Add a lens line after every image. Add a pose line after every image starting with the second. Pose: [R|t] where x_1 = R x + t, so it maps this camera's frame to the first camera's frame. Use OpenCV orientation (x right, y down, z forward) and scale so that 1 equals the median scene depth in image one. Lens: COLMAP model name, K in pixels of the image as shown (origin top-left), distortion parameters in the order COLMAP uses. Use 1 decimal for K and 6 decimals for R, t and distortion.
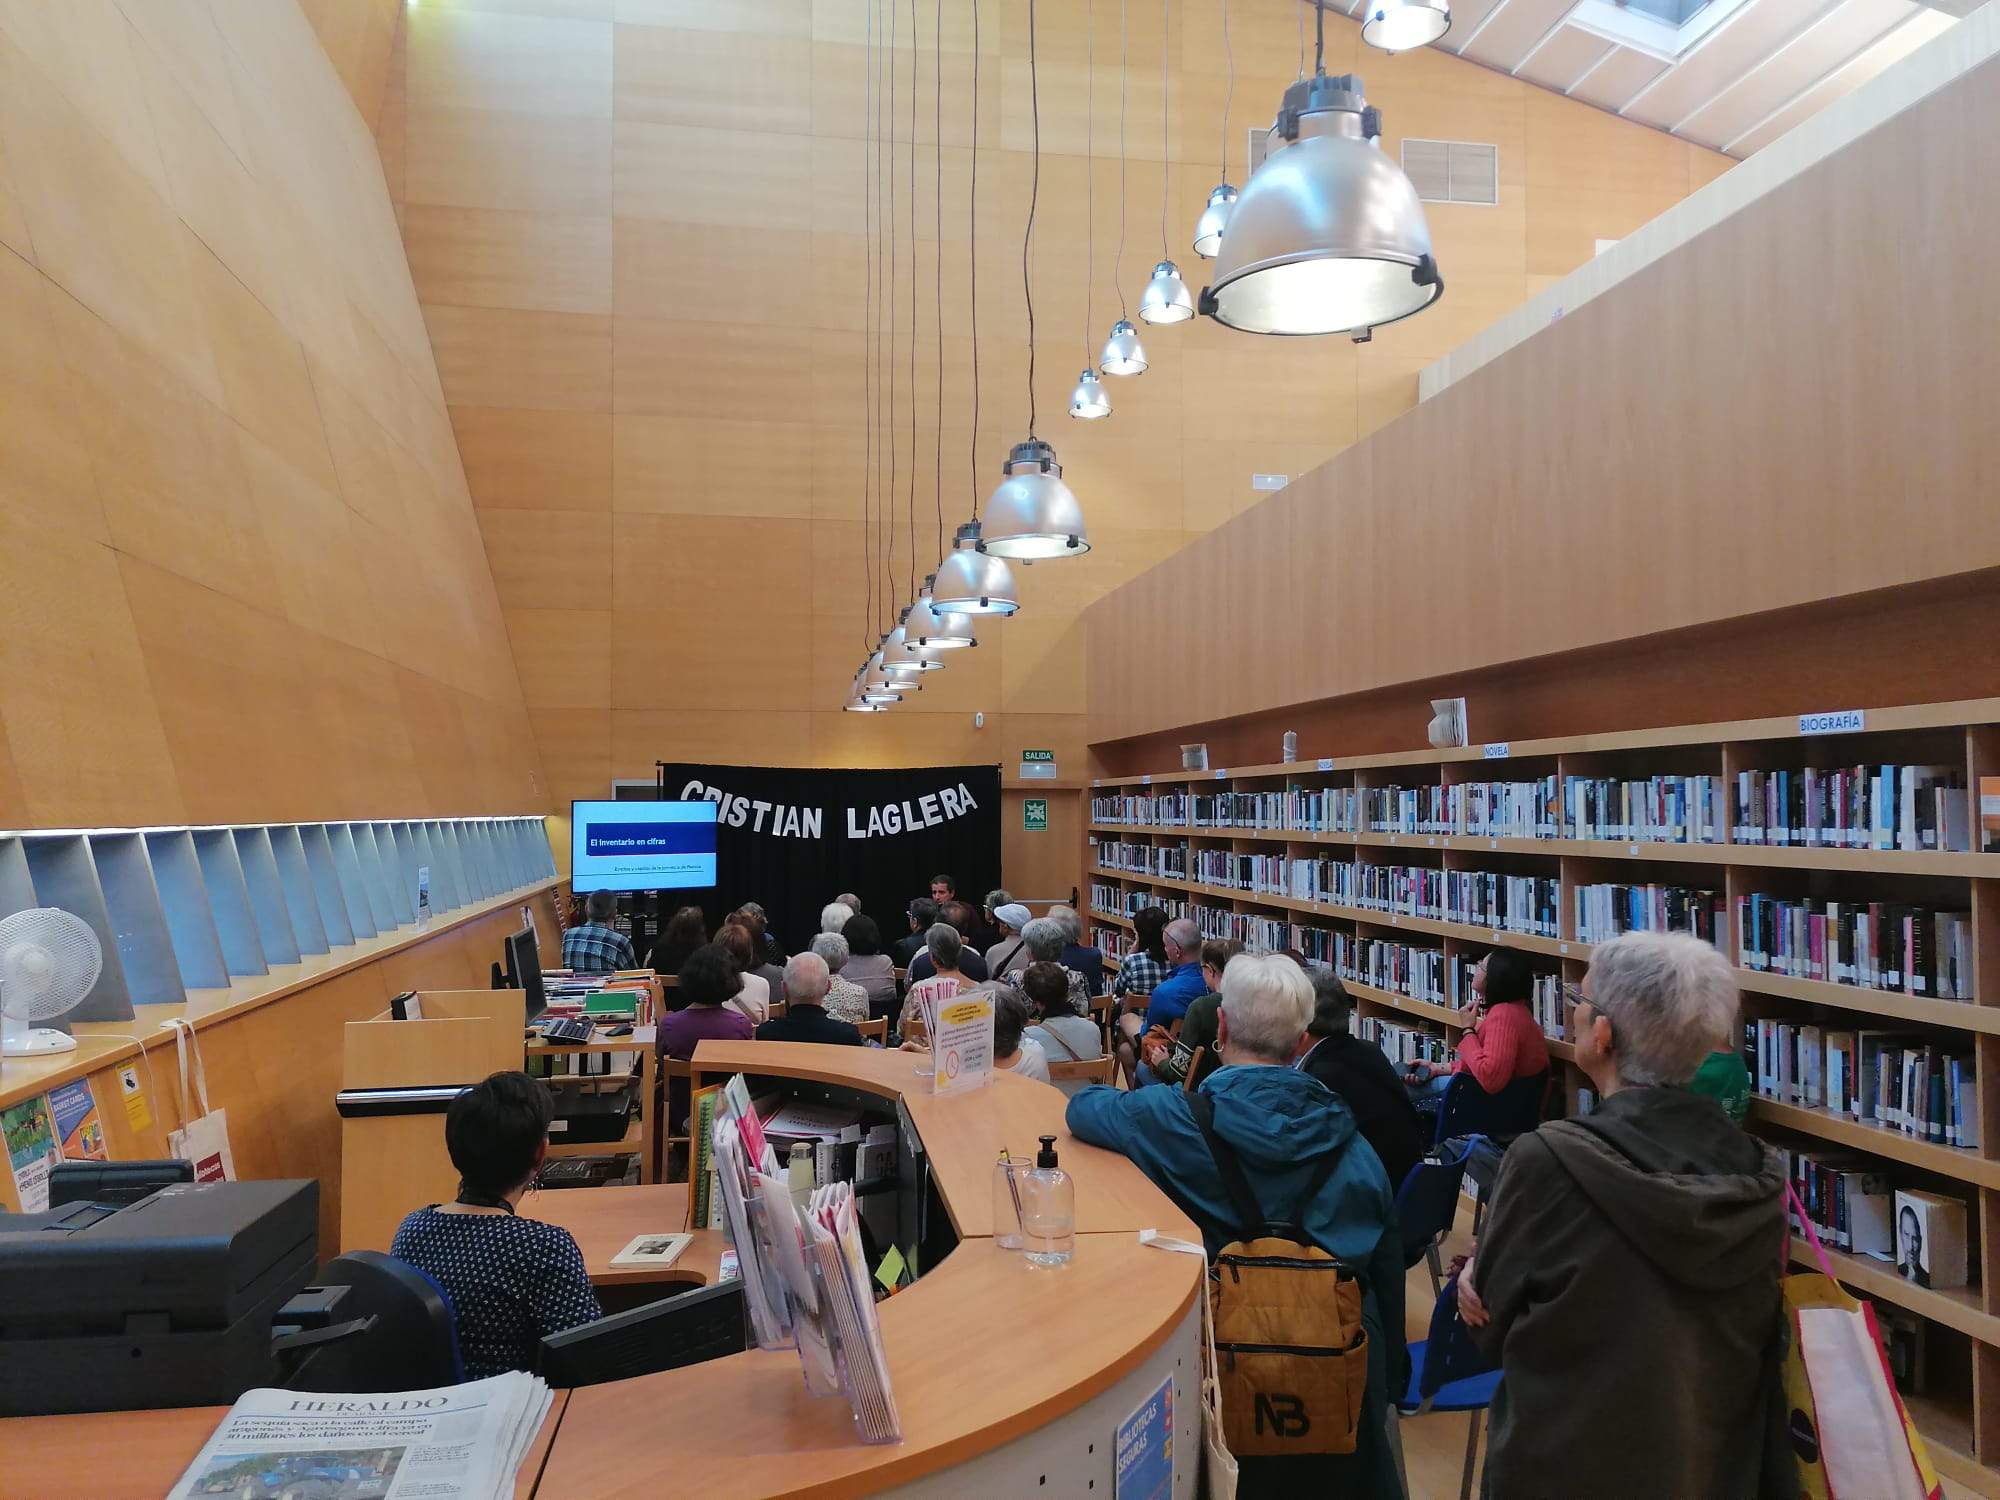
lens RADIAL K [[1514.8, 0, 998.1], [0, 1514.8, 748.5], [0, 0, 1]] dist [0.055251, -0.033974]
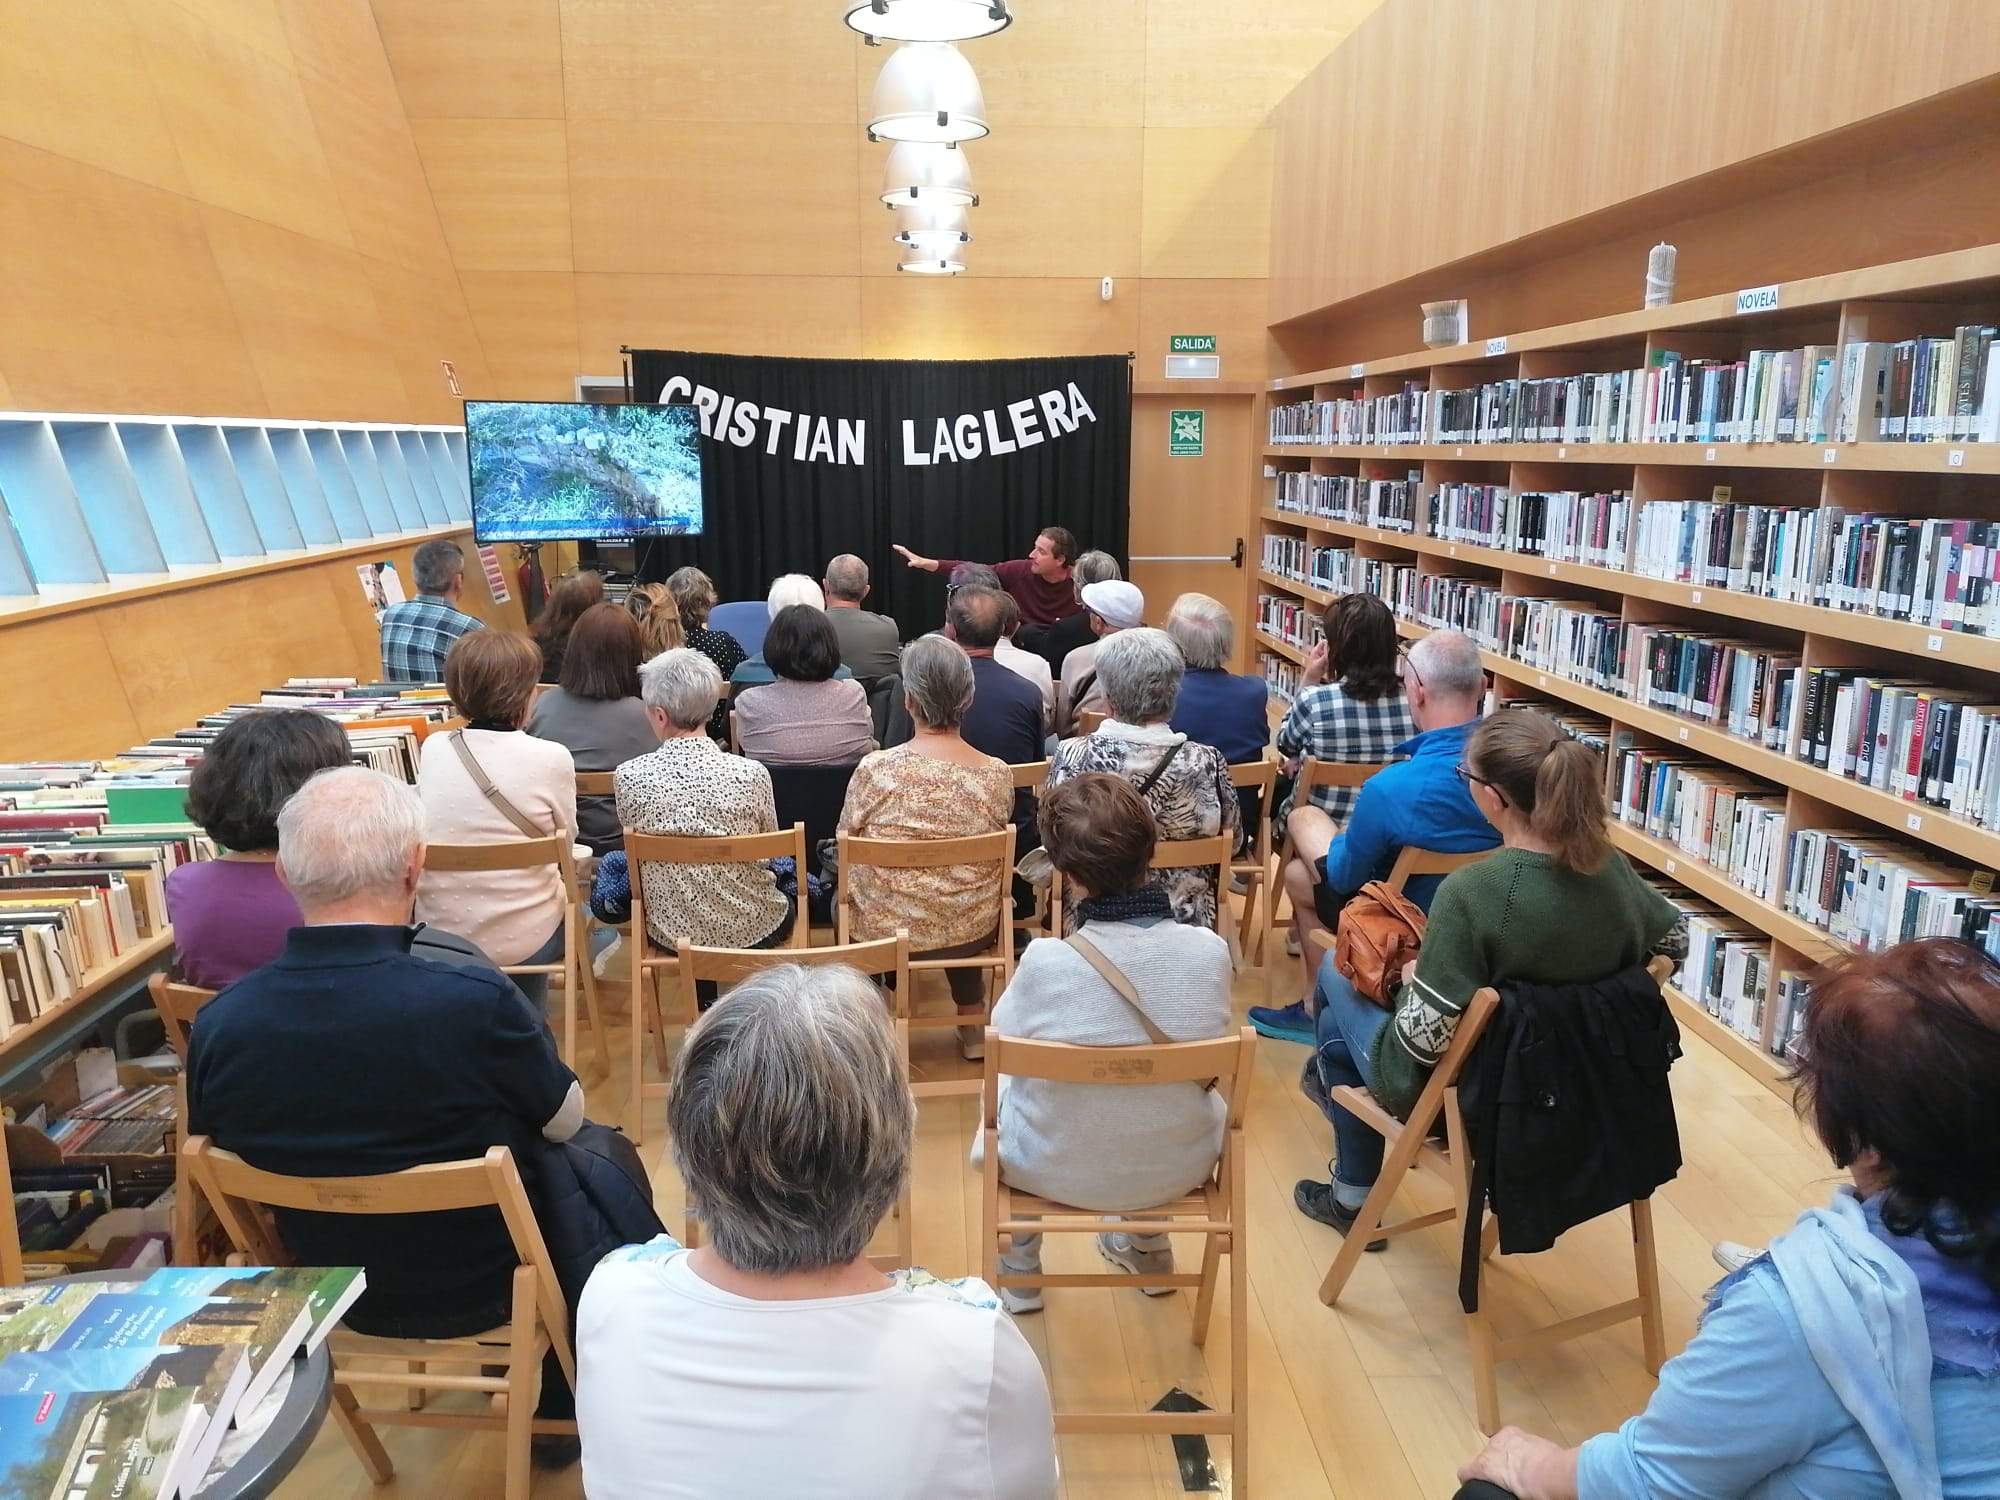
lens RADIAL K [[1514.8, 0, 995.3], [0, 1514.8, 748.0], [0, 0, 1]] dist [0.055251, -0.033974]
pose [[0.992708, 0.026524, -0.117591, 0.028965], [0.001945, 0.971840, 0.235632, 0.024669], [0.120530, -0.234143, 0.964702, 0.352940]]
